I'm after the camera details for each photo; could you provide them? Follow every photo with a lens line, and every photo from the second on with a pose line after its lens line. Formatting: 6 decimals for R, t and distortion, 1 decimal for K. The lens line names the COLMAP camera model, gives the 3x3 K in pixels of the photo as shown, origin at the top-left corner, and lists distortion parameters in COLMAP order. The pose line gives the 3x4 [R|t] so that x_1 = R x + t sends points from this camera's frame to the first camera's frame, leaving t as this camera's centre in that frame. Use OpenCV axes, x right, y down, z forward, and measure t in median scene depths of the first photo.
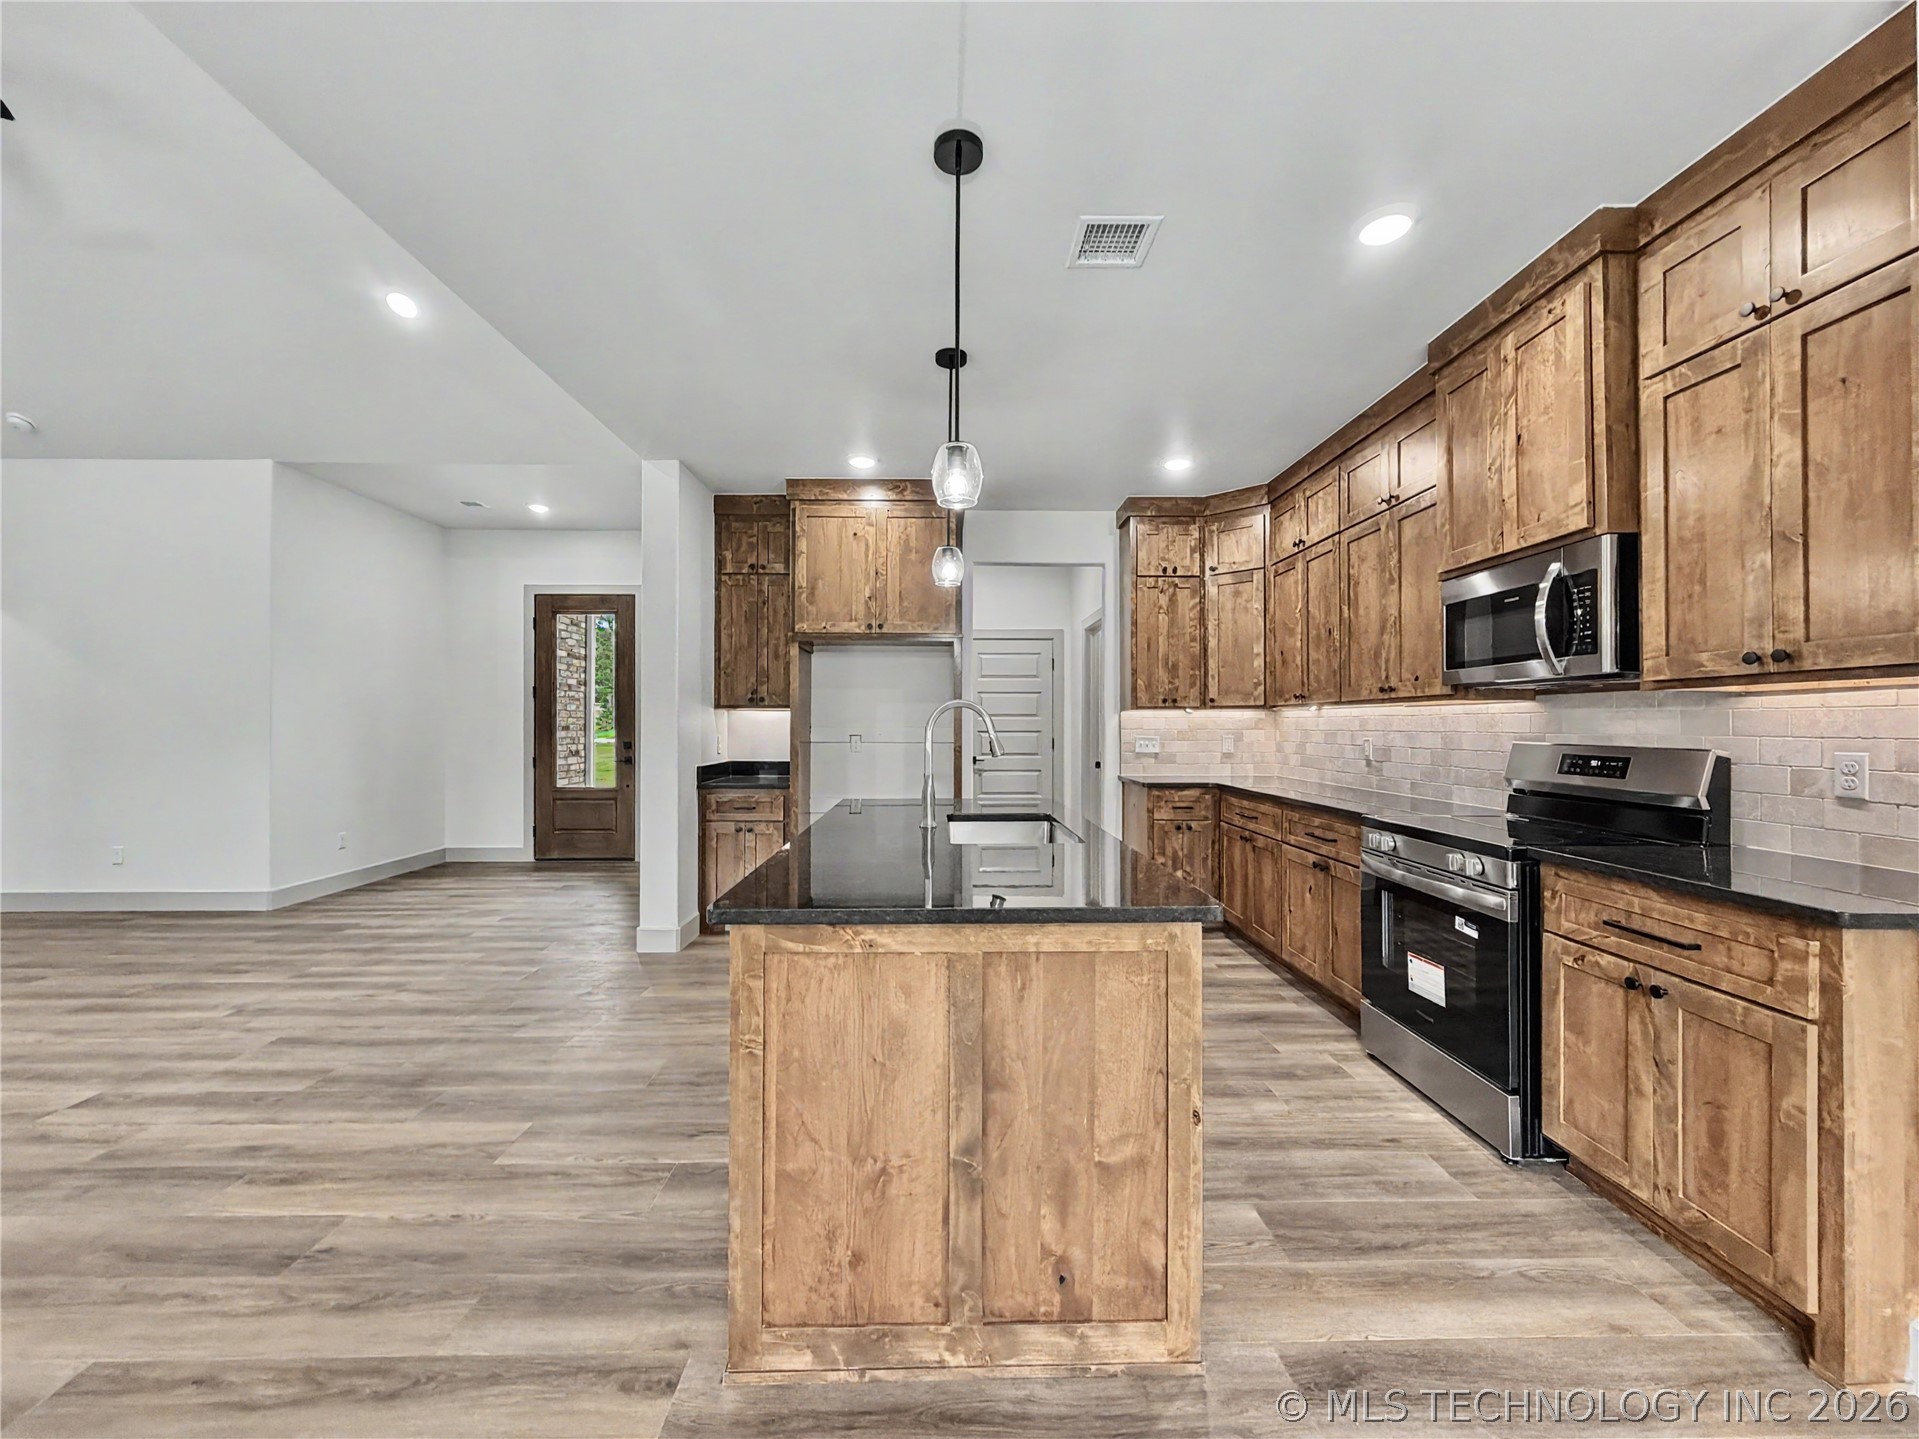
lens RADIAL K [[761.8, 0, 954.3], [0, 761.8, 718.6], [0, 0, 1]] dist [-0.000296, -0.000180]
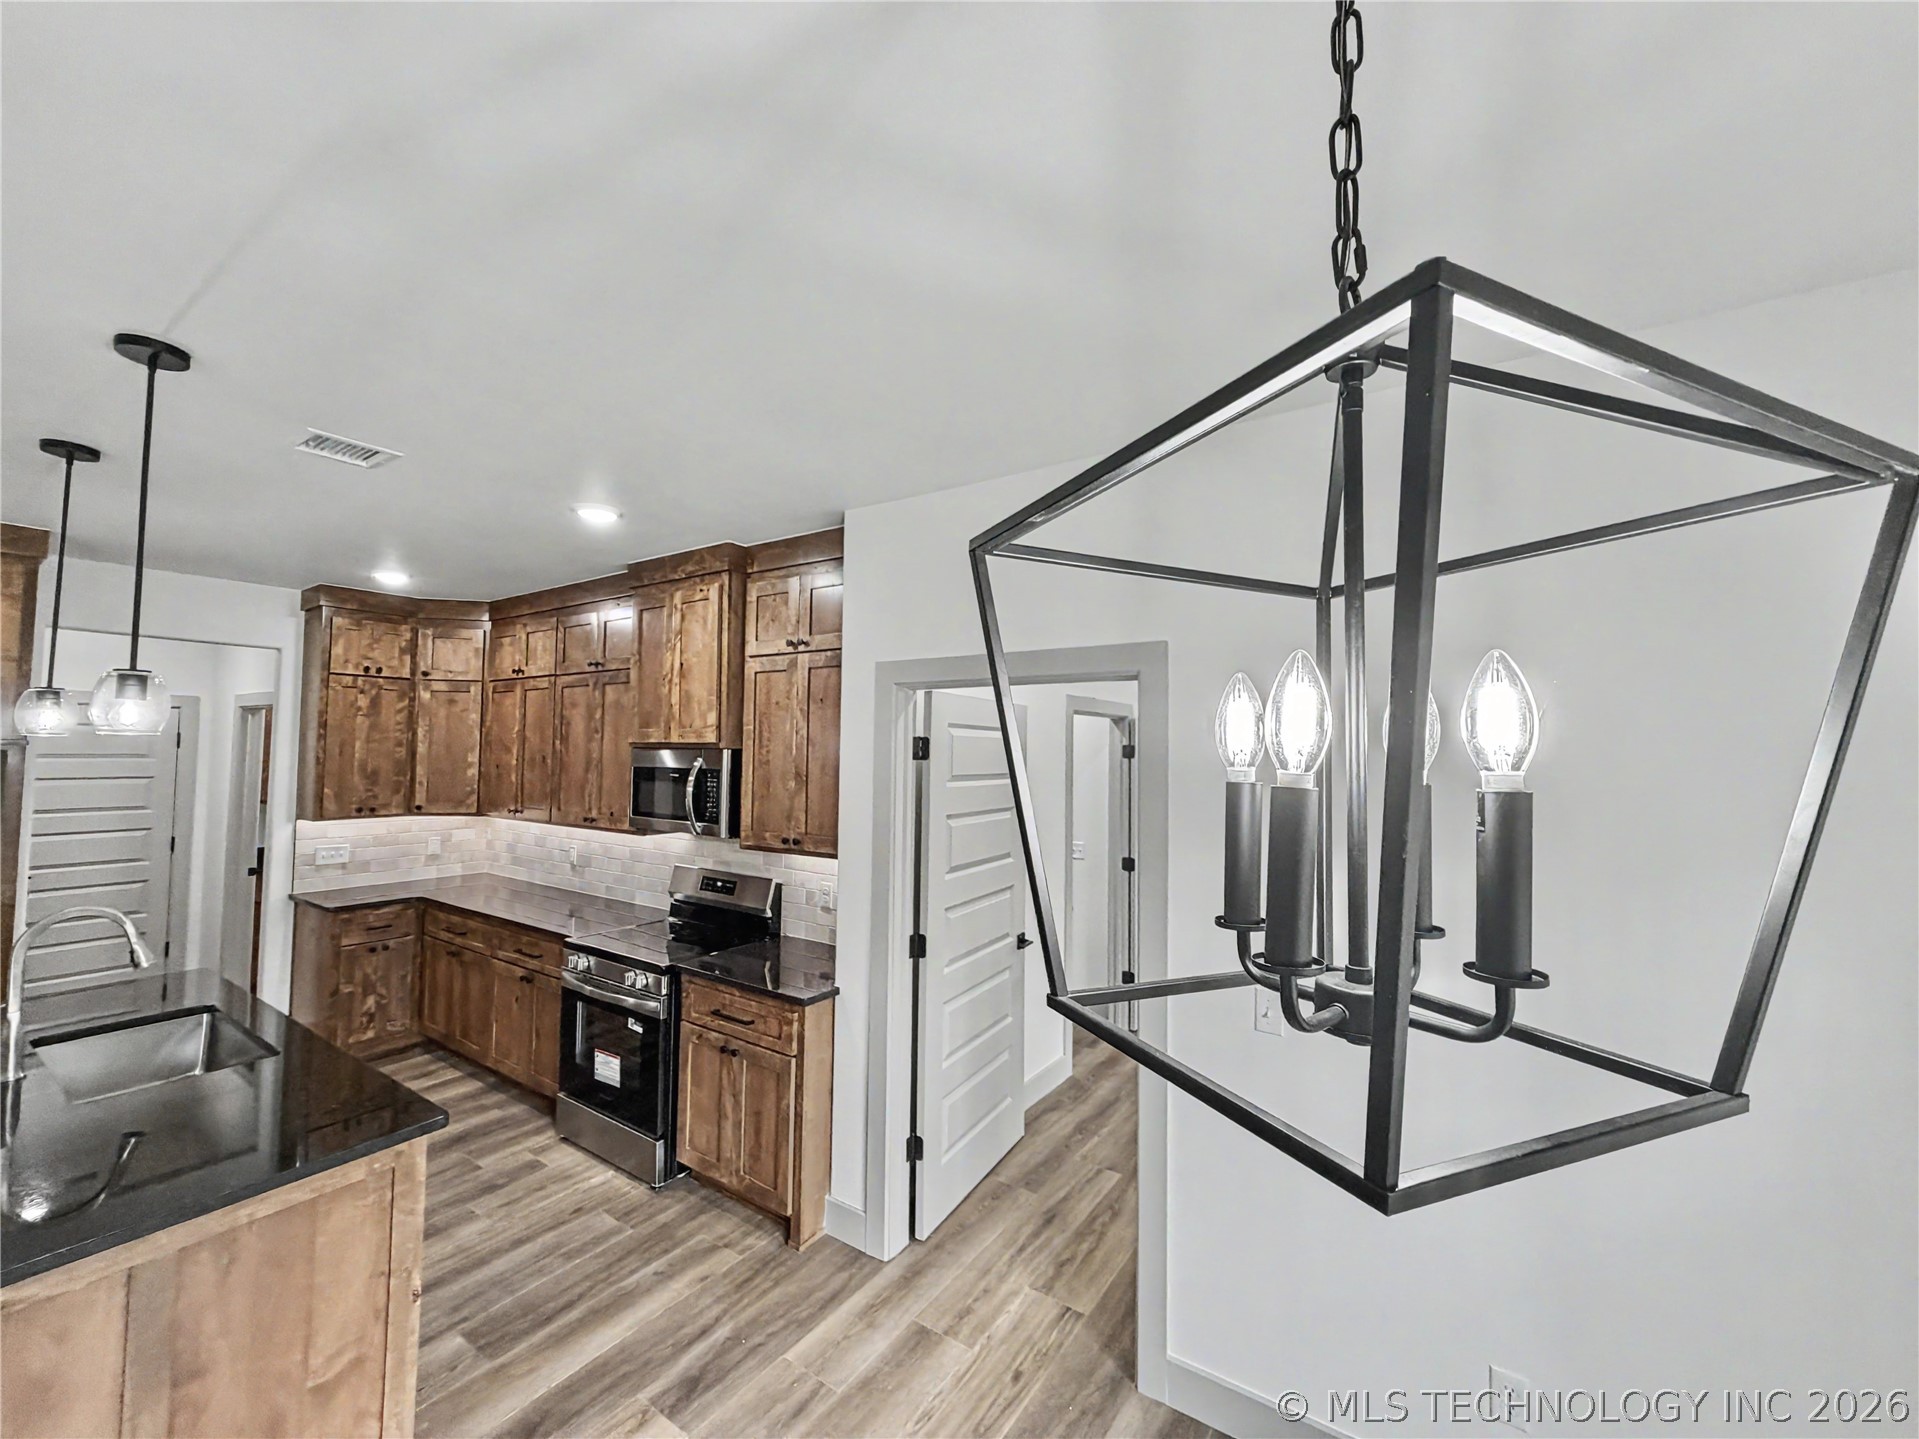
lens RADIAL K [[762.9, 0, 954.7], [0, 762.9, 717.9], [0, 0, 1]] dist [-0.000407, 0.000189]
pose [[0.578090, 0.042261, 0.814878, -0.098914], [-0.018383, 0.999079, -0.038774, -0.168255], [-0.815766, 0.007435, 0.578335, -0.191227]]
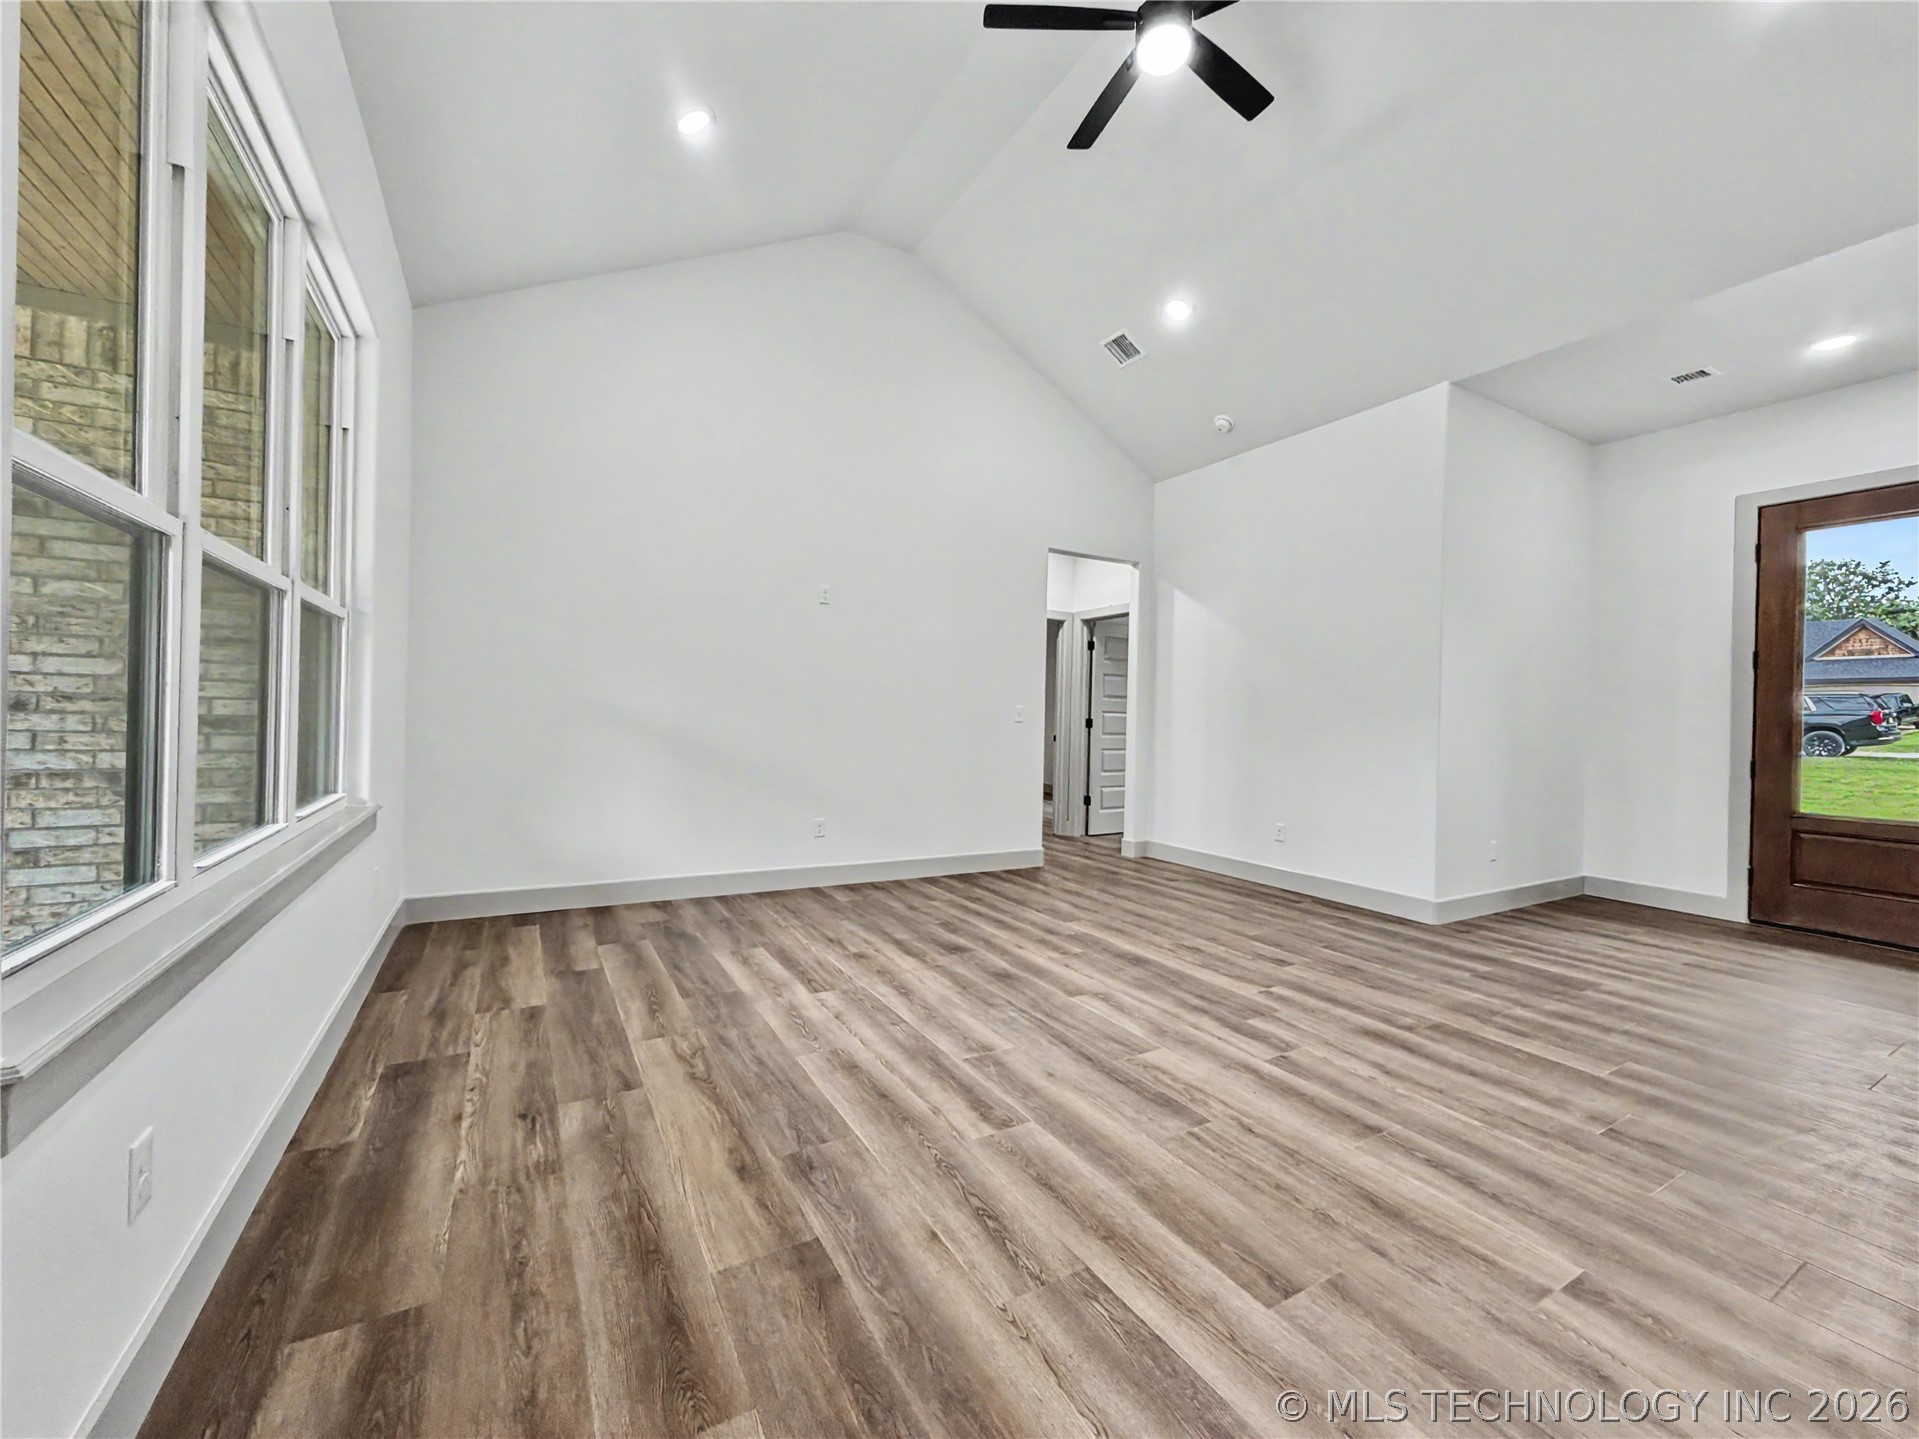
lens RADIAL K [[762.9, 0, 954.7], [0, 762.9, 717.9], [0, 0, 1]] dist [-0.000407, 0.000189]
pose [[0.481043, 0.011568, -0.876621, -0.659517], [-0.017167, 0.999846, 0.003774, 0.048496], [0.876529, 0.013234, 0.481167, 0.212691]]
